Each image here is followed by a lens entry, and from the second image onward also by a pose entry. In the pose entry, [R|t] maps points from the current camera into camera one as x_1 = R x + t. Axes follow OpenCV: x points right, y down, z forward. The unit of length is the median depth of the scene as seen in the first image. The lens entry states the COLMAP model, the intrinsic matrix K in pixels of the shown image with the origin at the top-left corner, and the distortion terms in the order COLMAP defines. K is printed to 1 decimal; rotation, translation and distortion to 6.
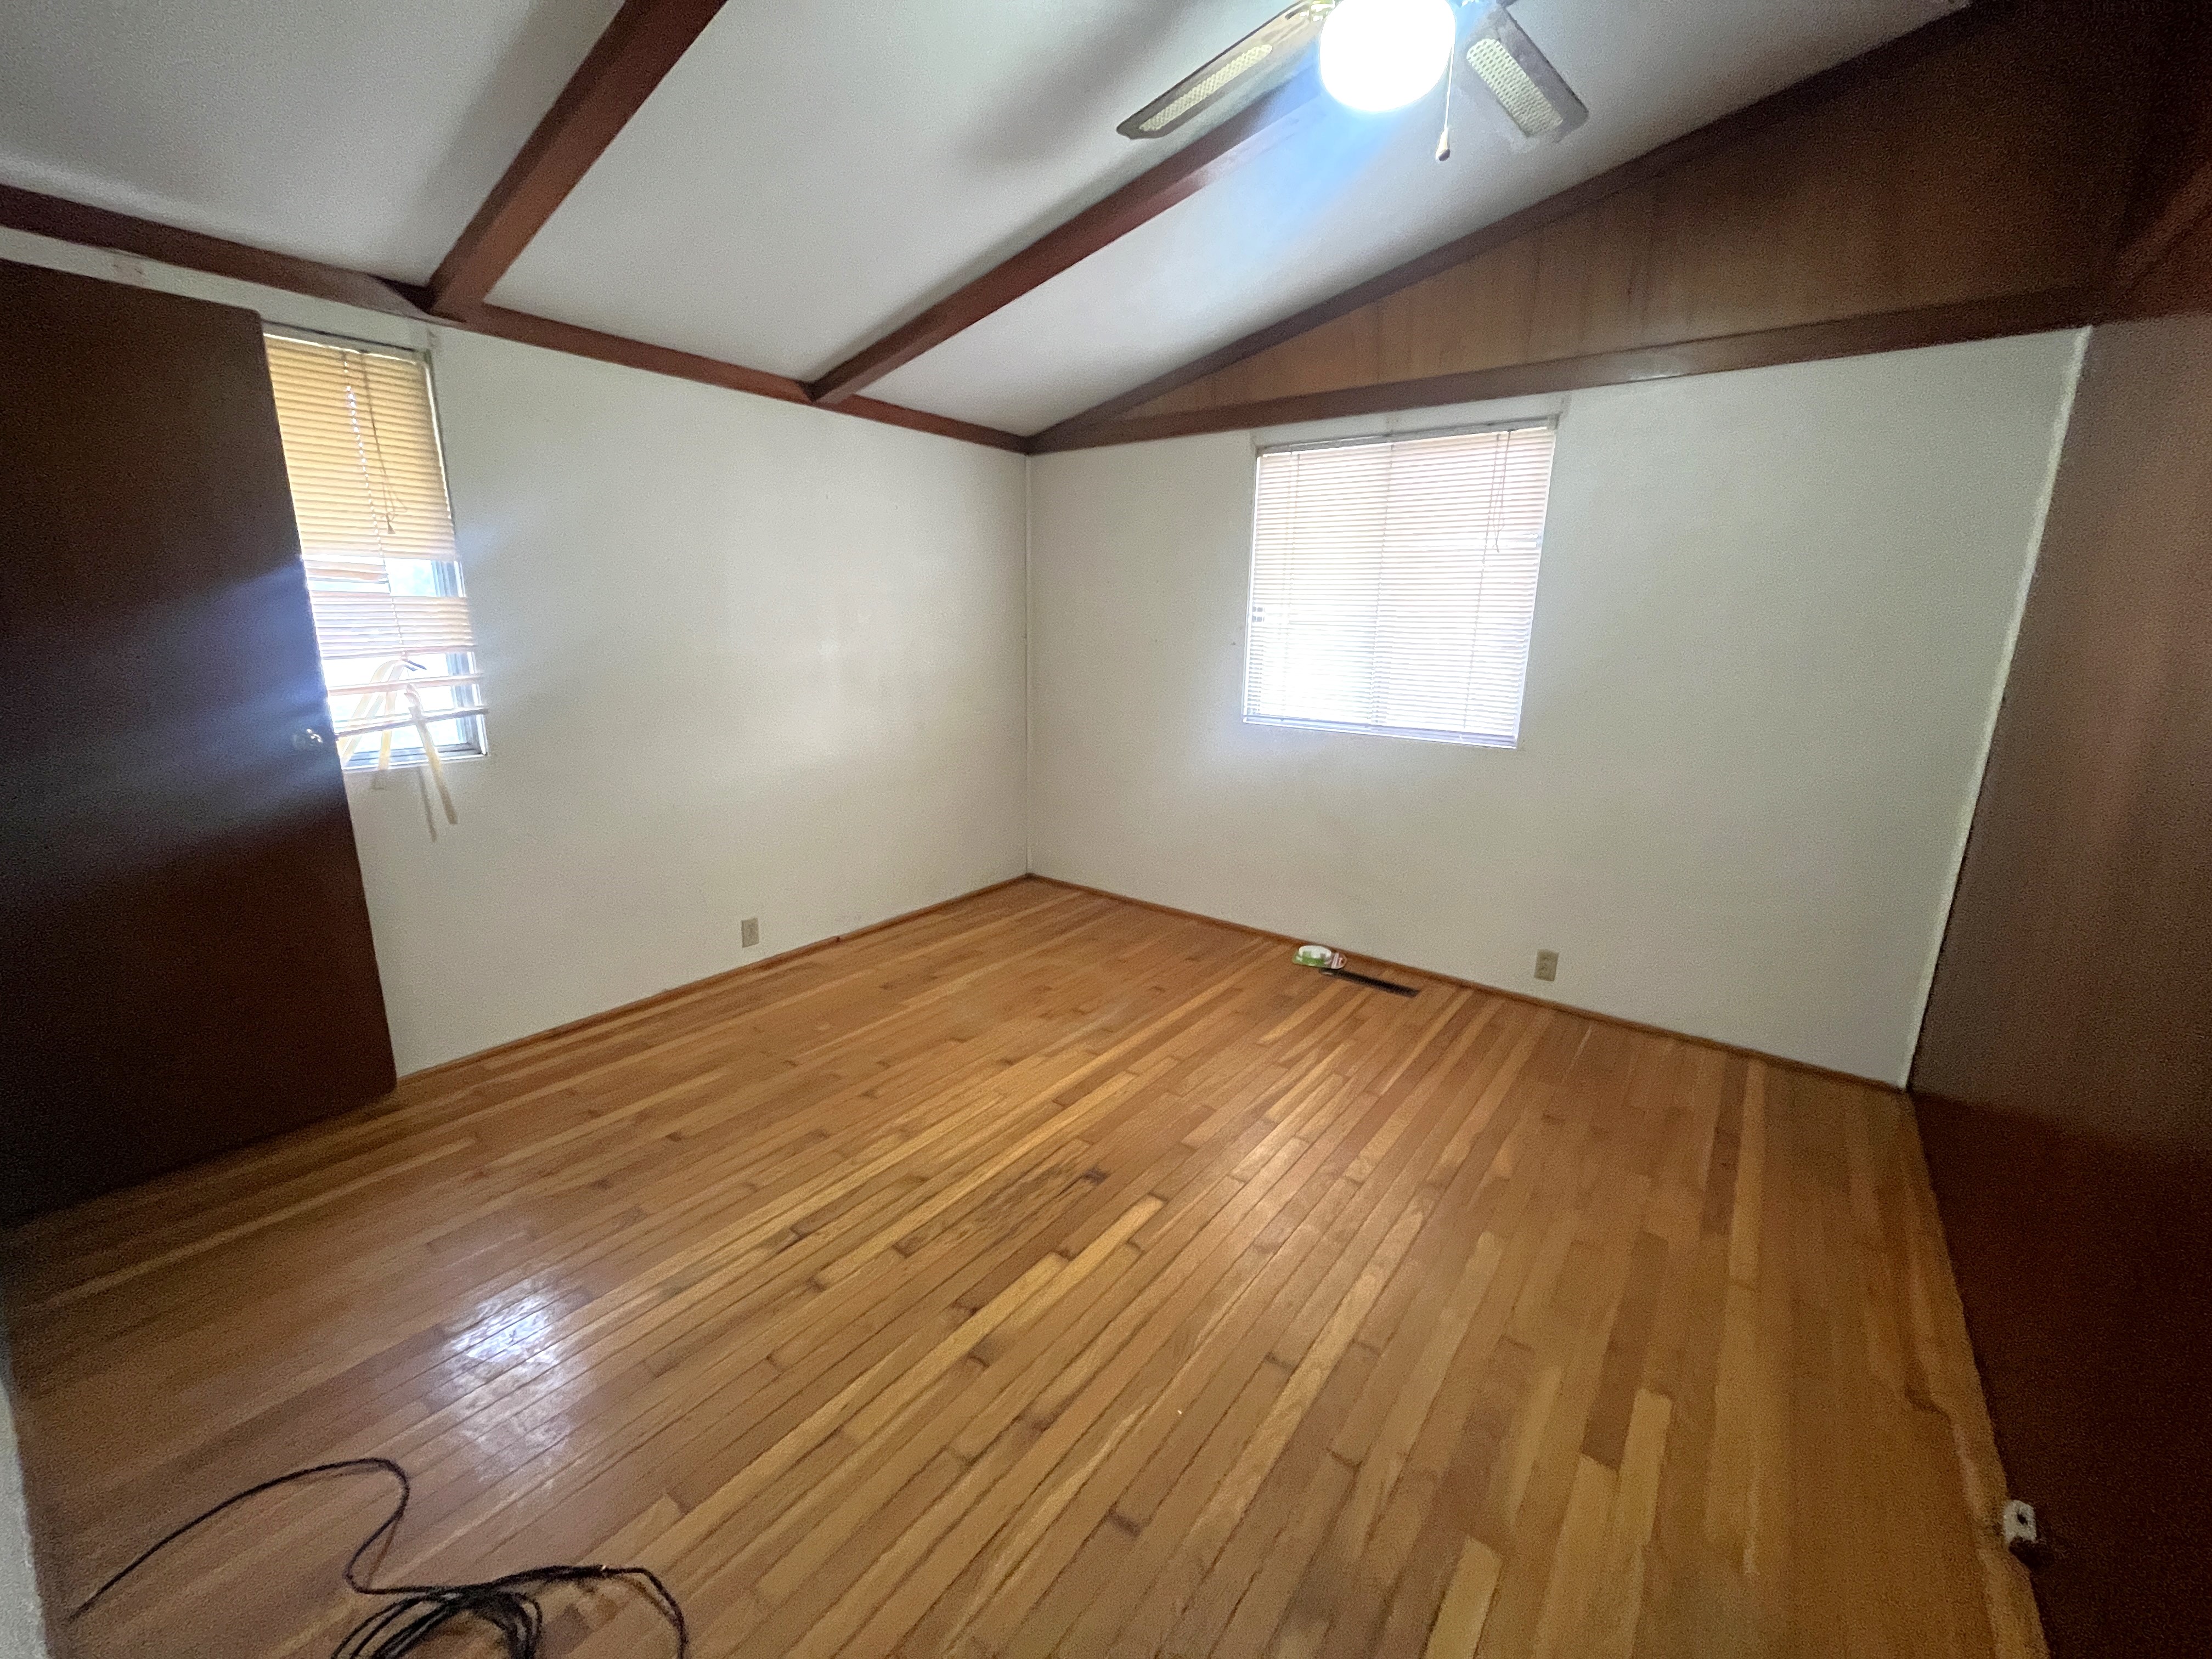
lens RADIAL K [[885.8, 0, 1108.6], [0, 885.8, 823.5], [0, 0, 1]] dist [-0.000930, 0.000062]
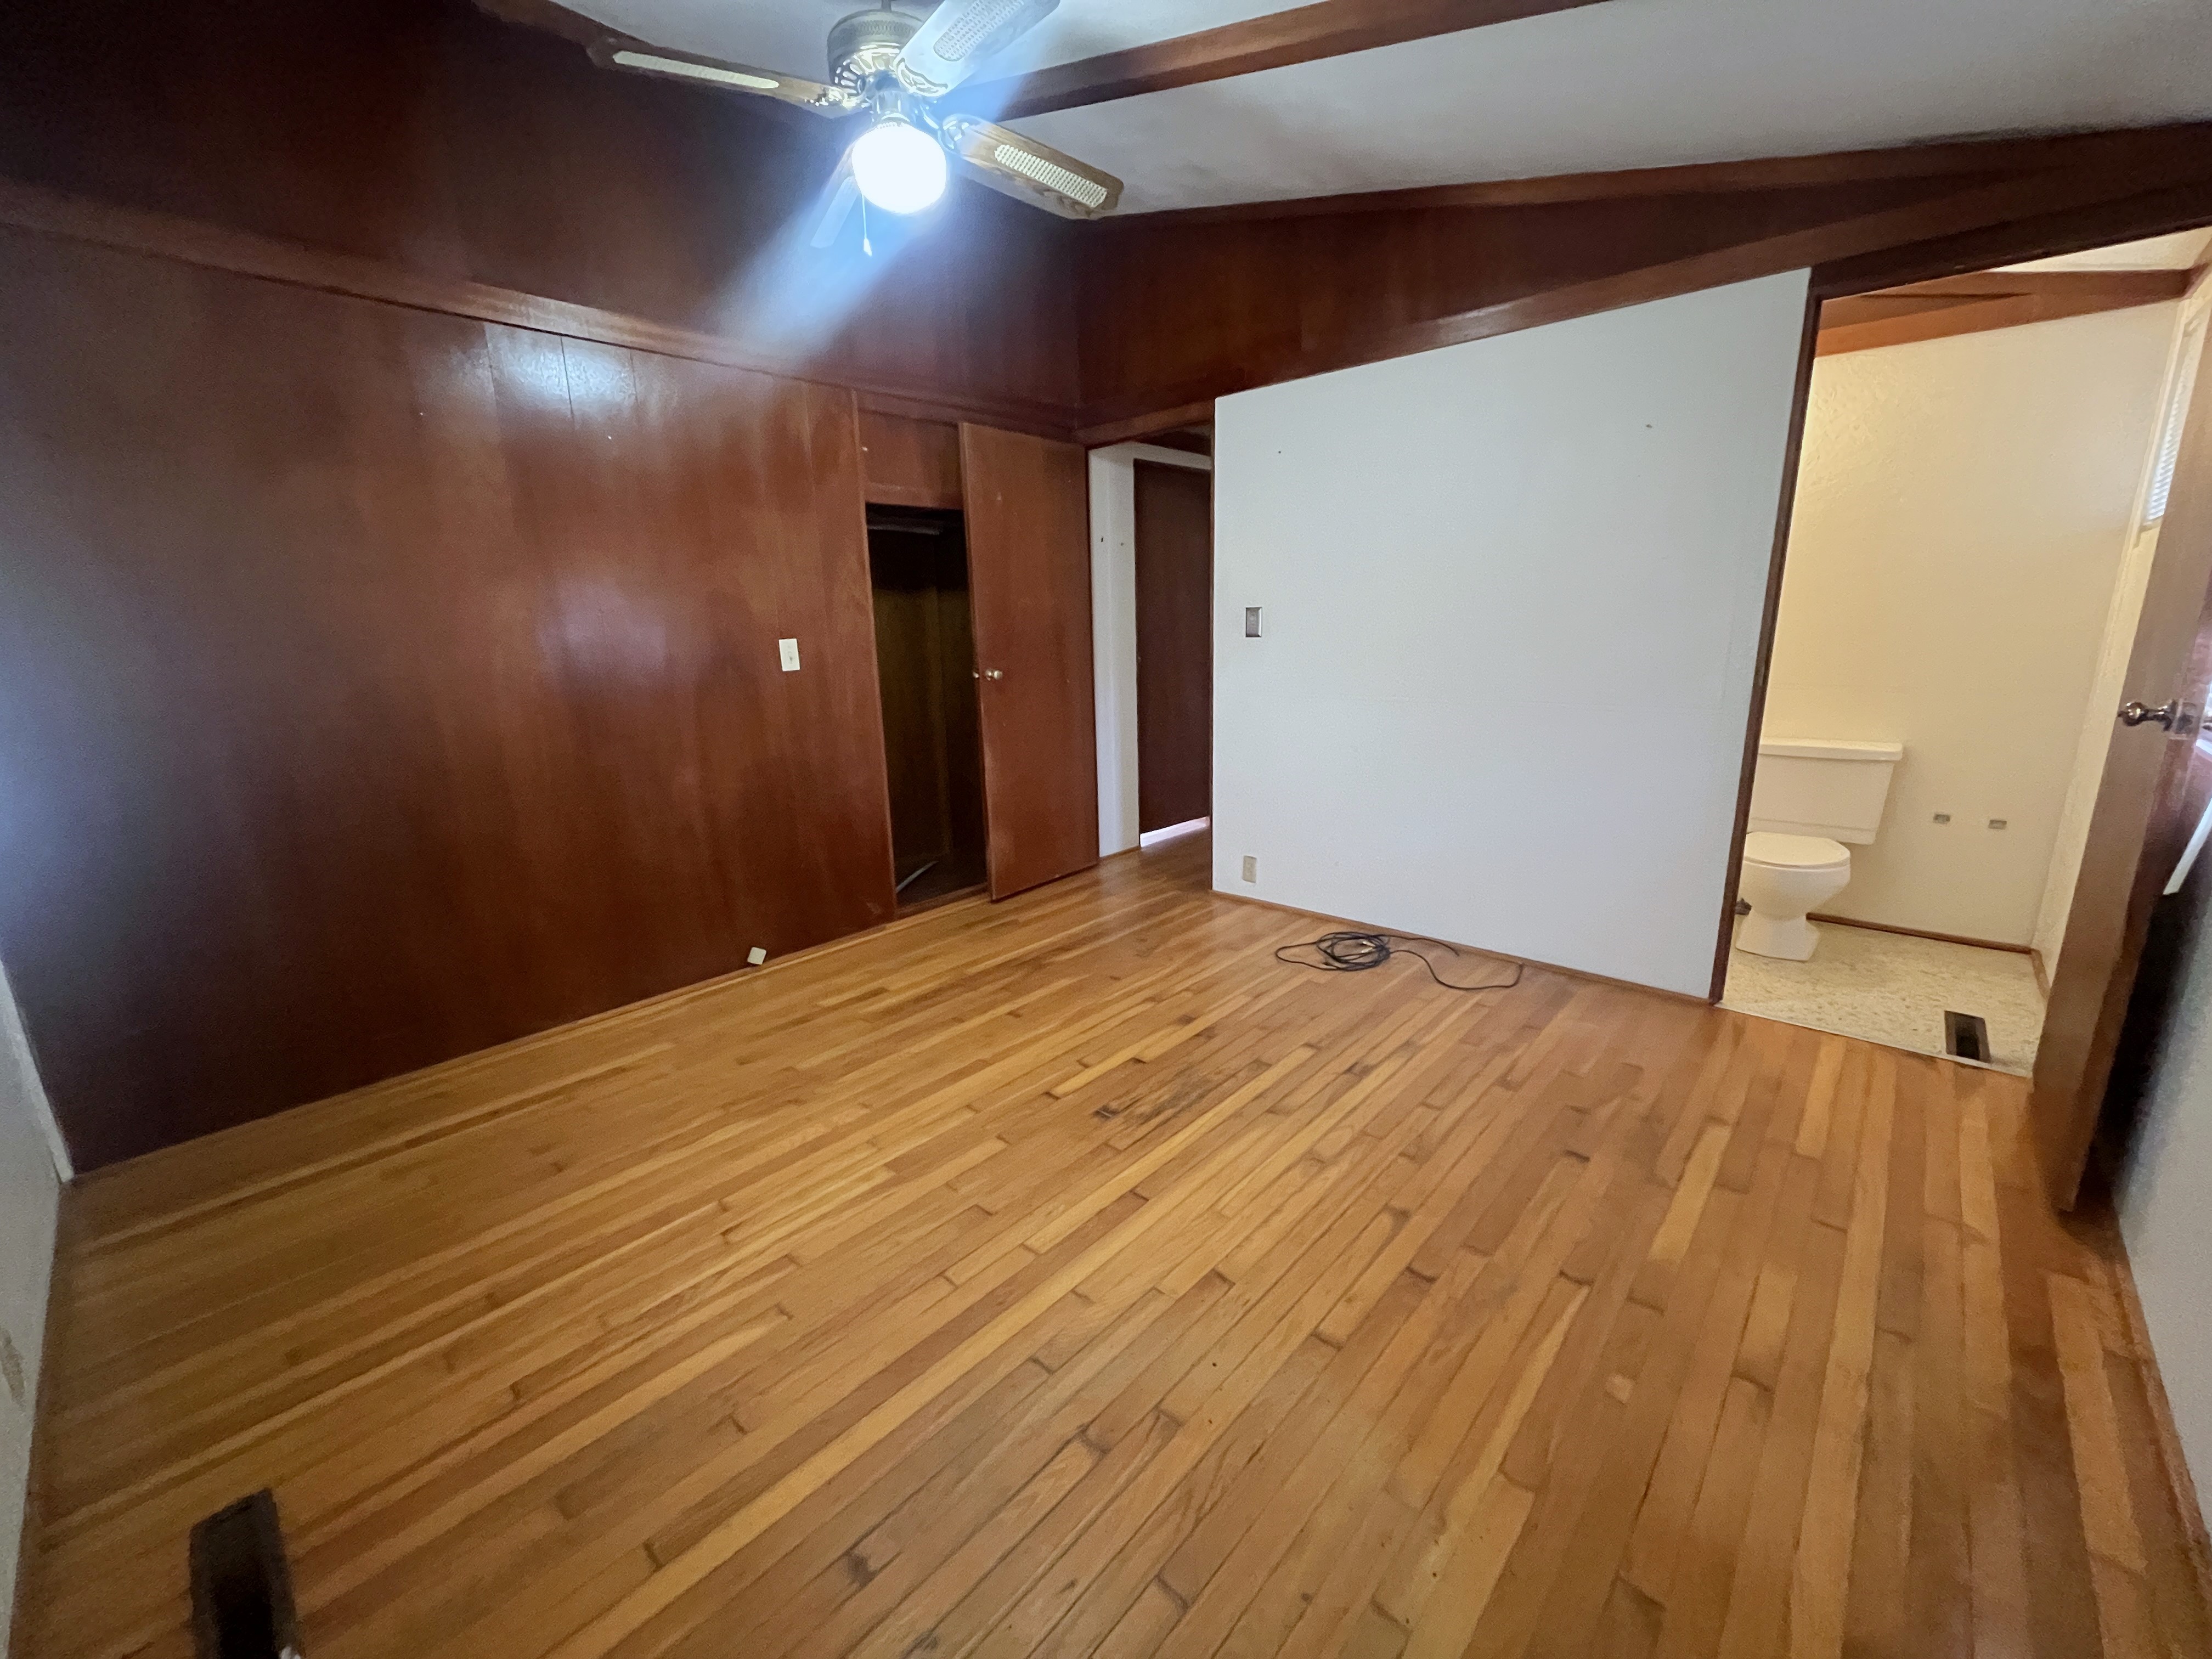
lens RADIAL K [[885.8, 0, 1108.6], [0, 885.8, 823.5], [0, 0, 1]] dist [-0.000930, 0.000062]
pose [[-0.995529, -0.011120, 0.093802, -0.103830], [0.032132, 0.893957, 0.447000, -0.339547], [-0.088825, 0.448015, -0.889602, 1.641323]]
